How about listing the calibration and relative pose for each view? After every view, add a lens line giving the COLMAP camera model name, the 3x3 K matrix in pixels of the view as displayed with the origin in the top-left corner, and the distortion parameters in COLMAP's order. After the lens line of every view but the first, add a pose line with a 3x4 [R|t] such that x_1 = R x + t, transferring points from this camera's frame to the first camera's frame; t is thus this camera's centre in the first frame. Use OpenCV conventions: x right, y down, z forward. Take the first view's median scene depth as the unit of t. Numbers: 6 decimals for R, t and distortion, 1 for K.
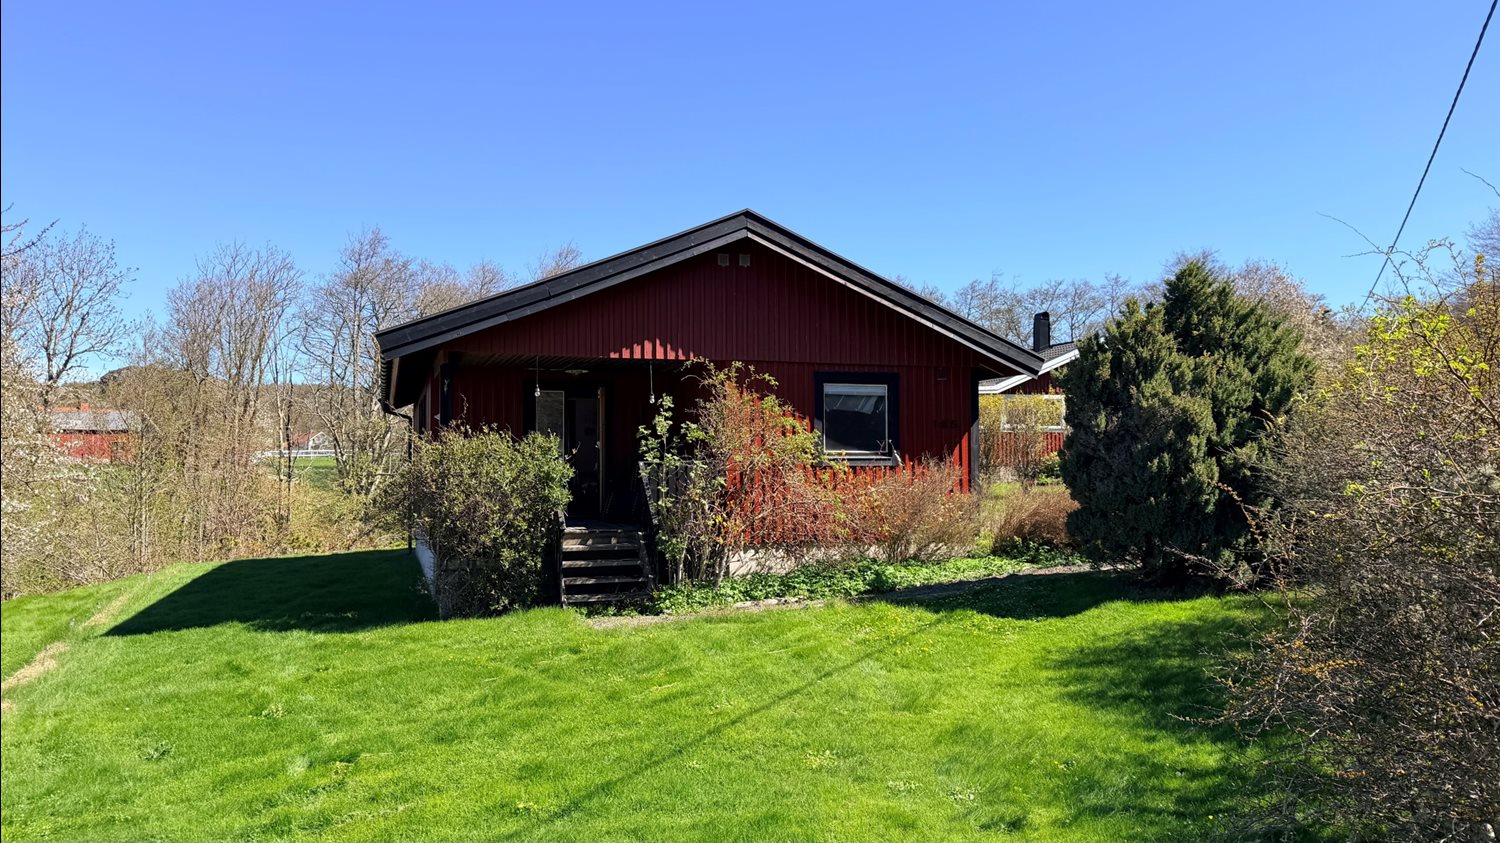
lens RADIAL K [[1089.8, 0, 748.4], [0, 1089.8, 418.3], [0, 0, 1]] dist [0.036653, -0.044513]
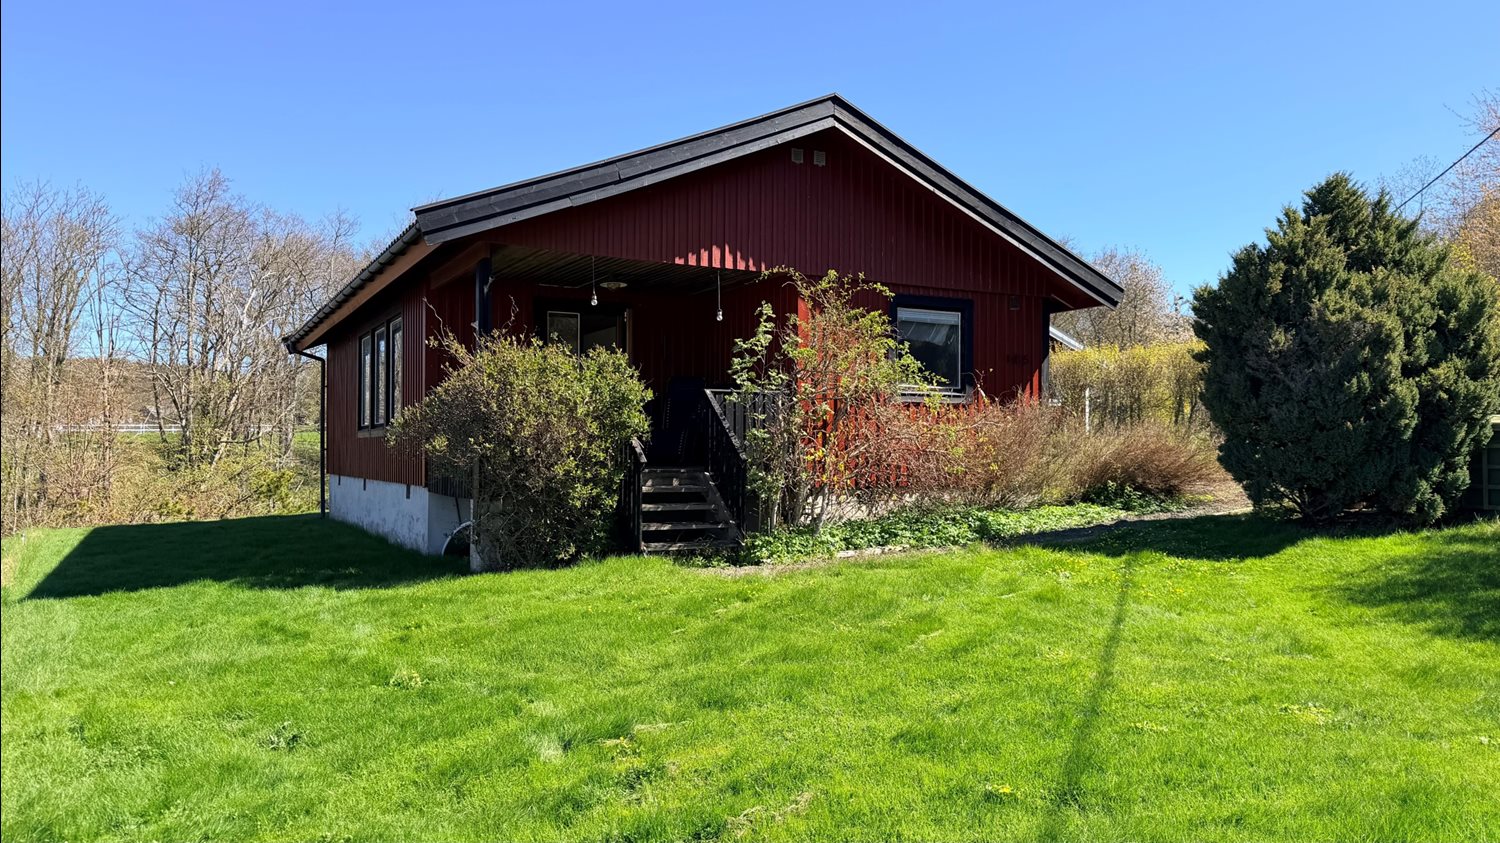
lens RADIAL K [[1089.8, 0, 746.1], [0, 1089.8, 429.5], [0, 0, 1]] dist [0.036653, -0.044513]
pose [[0.986443, 0.010909, 0.163742, -0.224432], [-0.014154, 0.999726, 0.018663, 0.059732], [-0.163494, -0.020728, 0.986327, 0.176909]]
